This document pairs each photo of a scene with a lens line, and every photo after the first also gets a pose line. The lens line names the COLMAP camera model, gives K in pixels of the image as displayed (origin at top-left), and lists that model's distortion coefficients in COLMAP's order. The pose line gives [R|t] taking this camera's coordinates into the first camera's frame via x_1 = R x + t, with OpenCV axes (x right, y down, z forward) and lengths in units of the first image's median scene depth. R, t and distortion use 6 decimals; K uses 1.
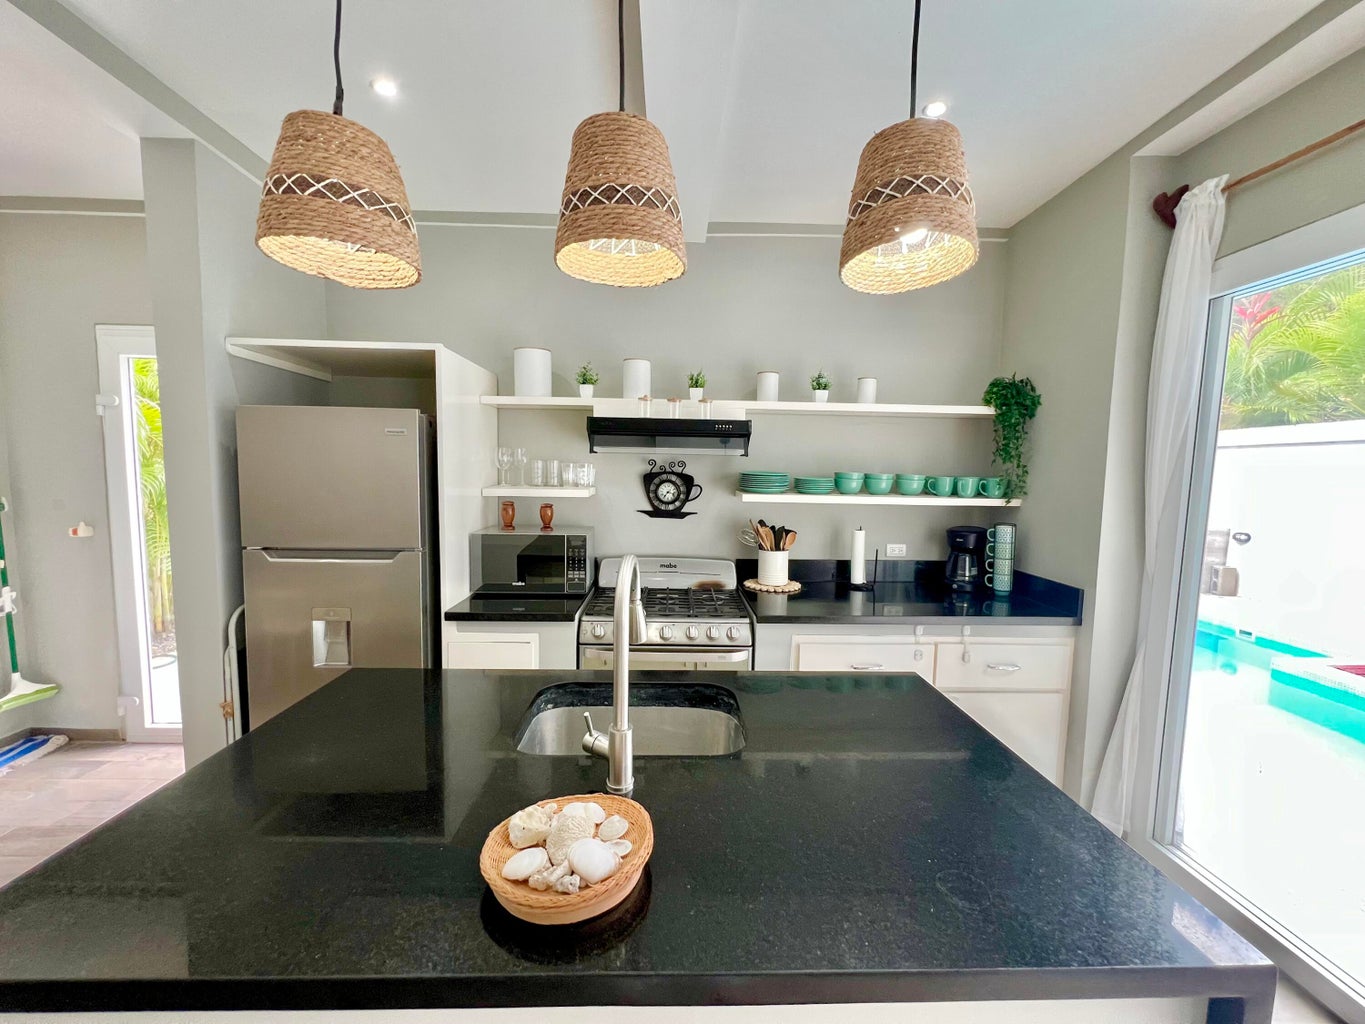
lens RADIAL K [[538.5, 0, 680.1], [0, 538.5, 519.8], [0, 0, 1]] dist [0.001401, 0.000238]
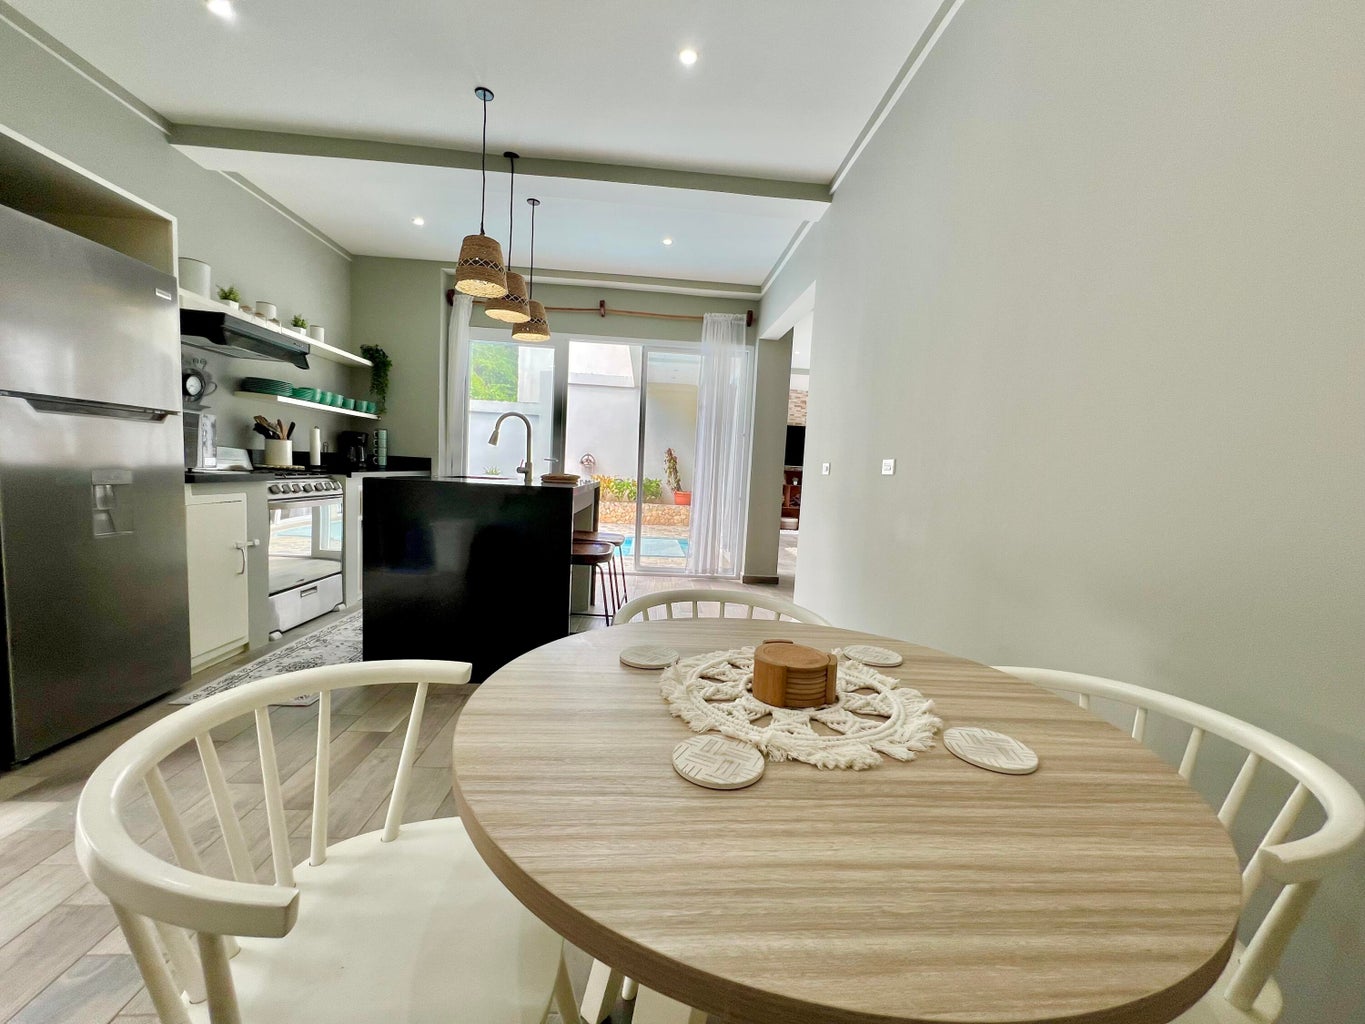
lens RADIAL K [[538.5, 0, 682.6], [0, 538.5, 515.4], [0, 0, 1]] dist [0.001401, 0.000238]
pose [[-0.056041, -0.103189, 0.993082, -1.273012], [0.032866, 0.993915, 0.105130, 0.139214], [-0.997887, 0.038531, -0.052309, 0.088735]]
